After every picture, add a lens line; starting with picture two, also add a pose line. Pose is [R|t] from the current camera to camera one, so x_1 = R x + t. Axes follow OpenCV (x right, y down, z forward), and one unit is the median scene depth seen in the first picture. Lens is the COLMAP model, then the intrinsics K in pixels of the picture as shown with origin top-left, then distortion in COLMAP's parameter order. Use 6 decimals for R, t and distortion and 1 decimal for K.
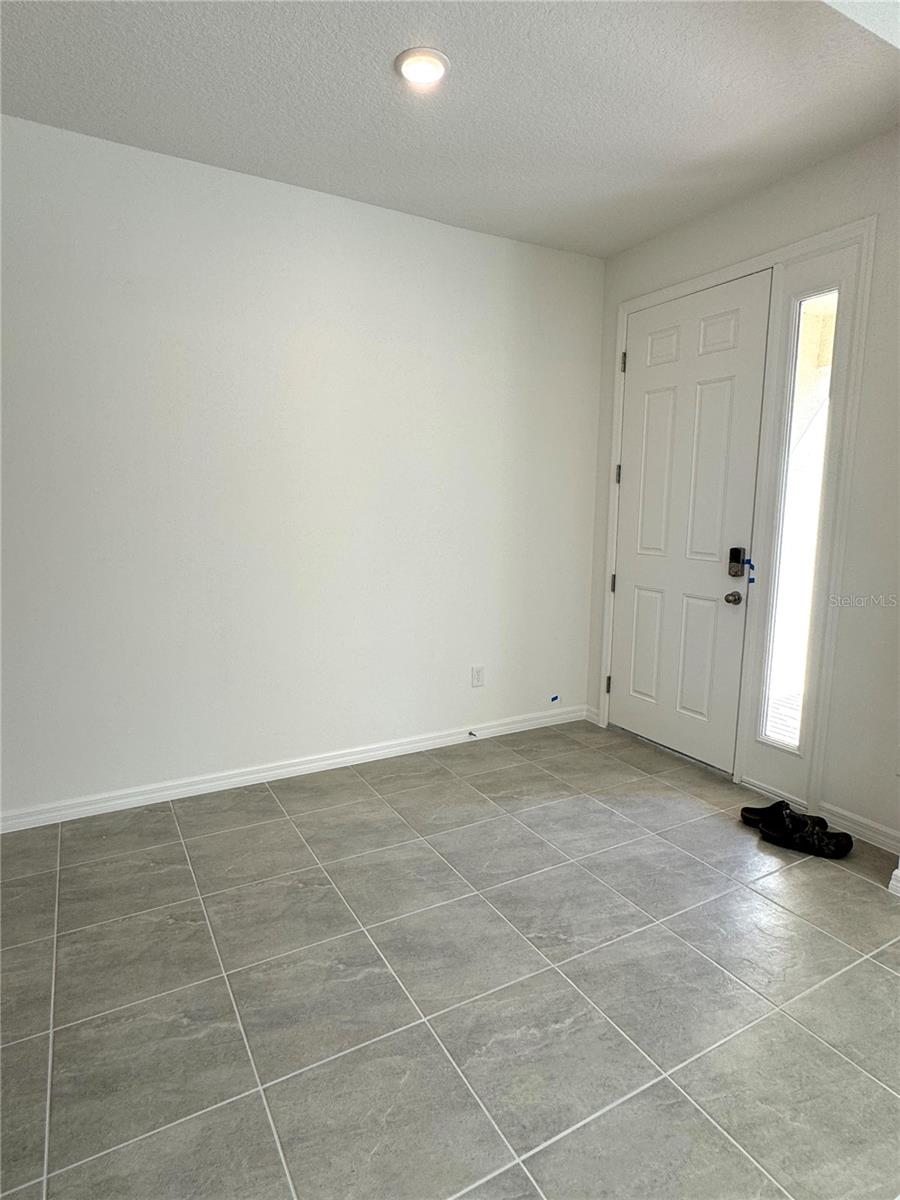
lens RADIAL K [[682.3, 0, 463.0], [0, 682.3, 597.9], [0, 0, 1]] dist [0.066684, -0.000262]
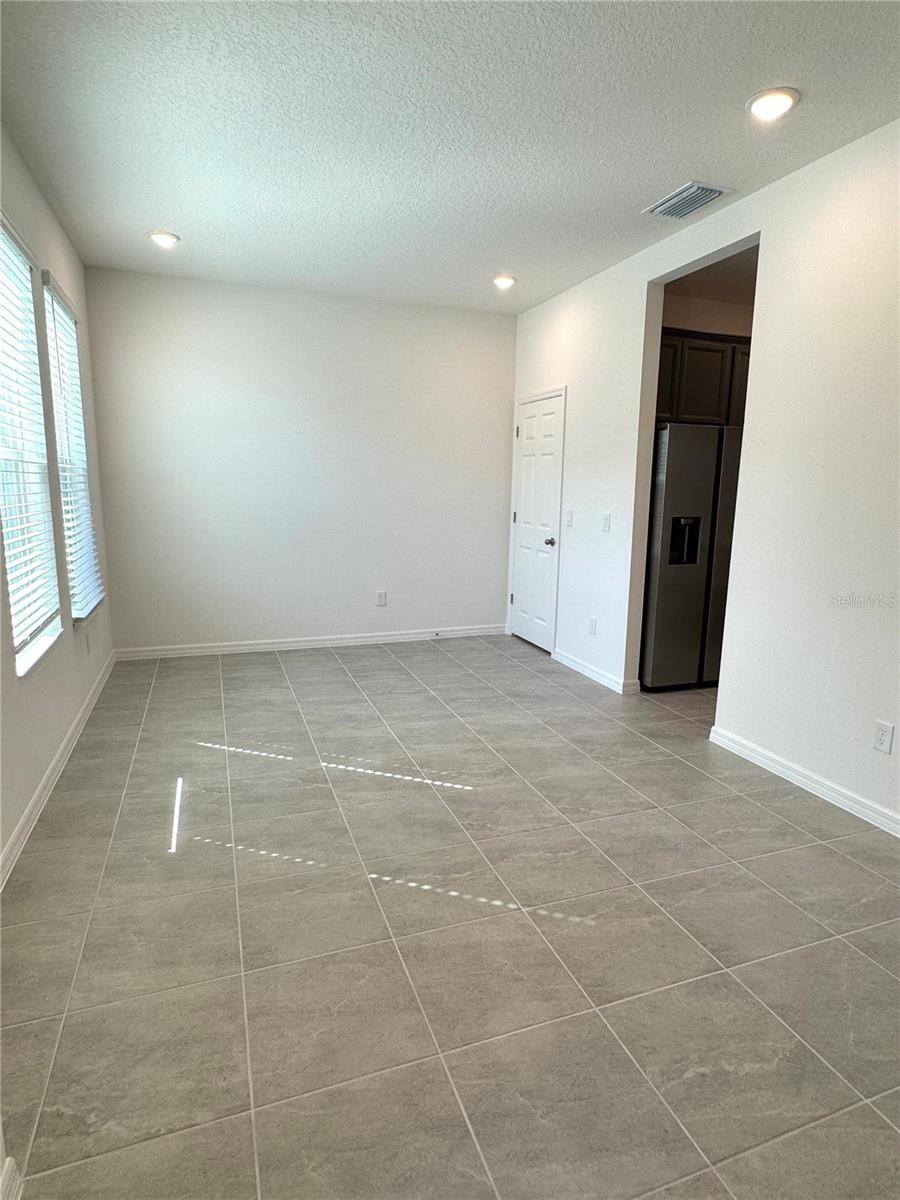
lens RADIAL K [[661.1, 0, 453.0], [0, 661.1, 600.8], [0, 0, 1]] dist [-0.004132, 0.000186]
pose [[-0.984234, -0.066824, 0.163765, 0.387618], [-0.012672, 0.950147, 0.311544, -0.237241], [-0.176419, 0.304557, -0.936014, 1.840149]]
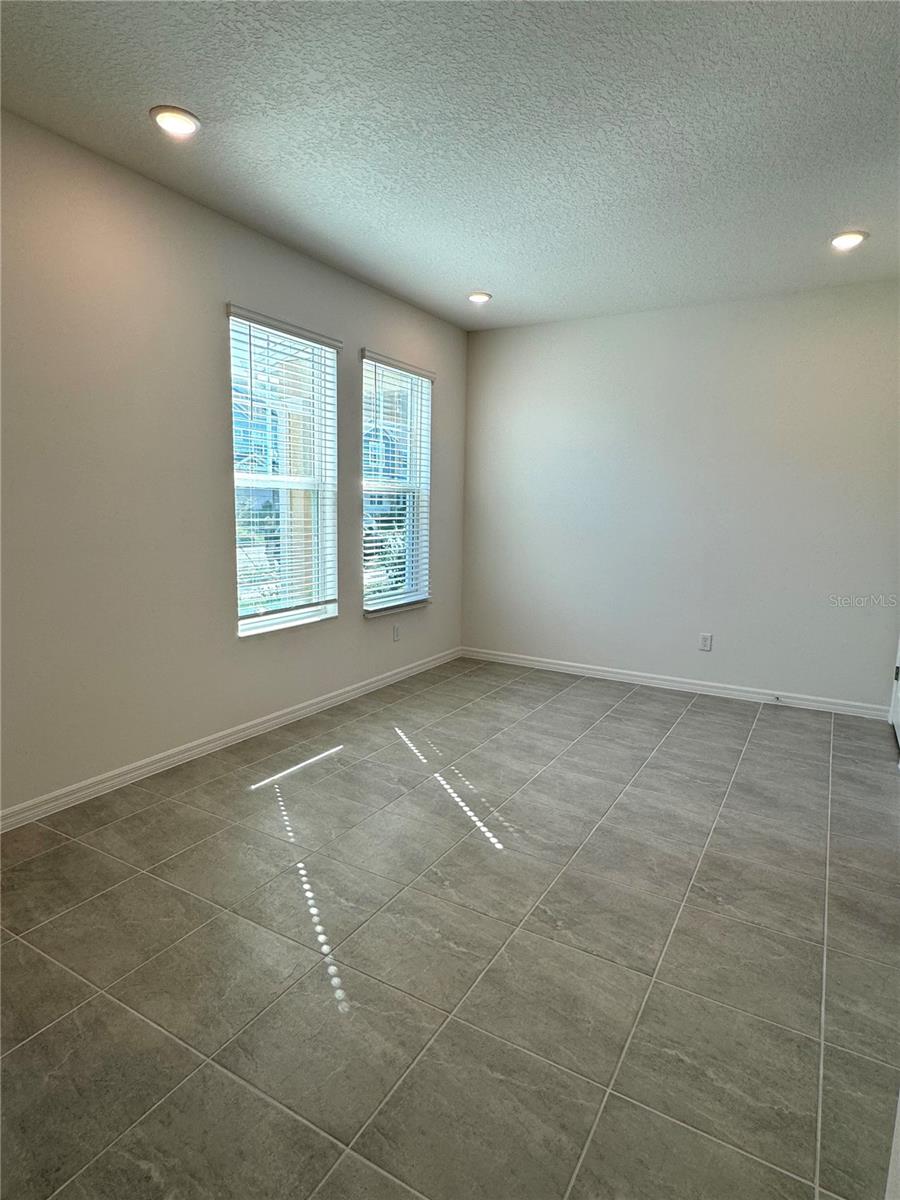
lens RADIAL K [[661.1, 0, 453.0], [0, 661.1, 600.8], [0, 0, 1]] dist [-0.004132, 0.000186]
pose [[-0.492628, -0.158712, 0.855645, -0.599605], [0.090673, 0.968516, 0.231851, -0.146870], [-0.865504, 0.191800, -0.462727, 1.032004]]
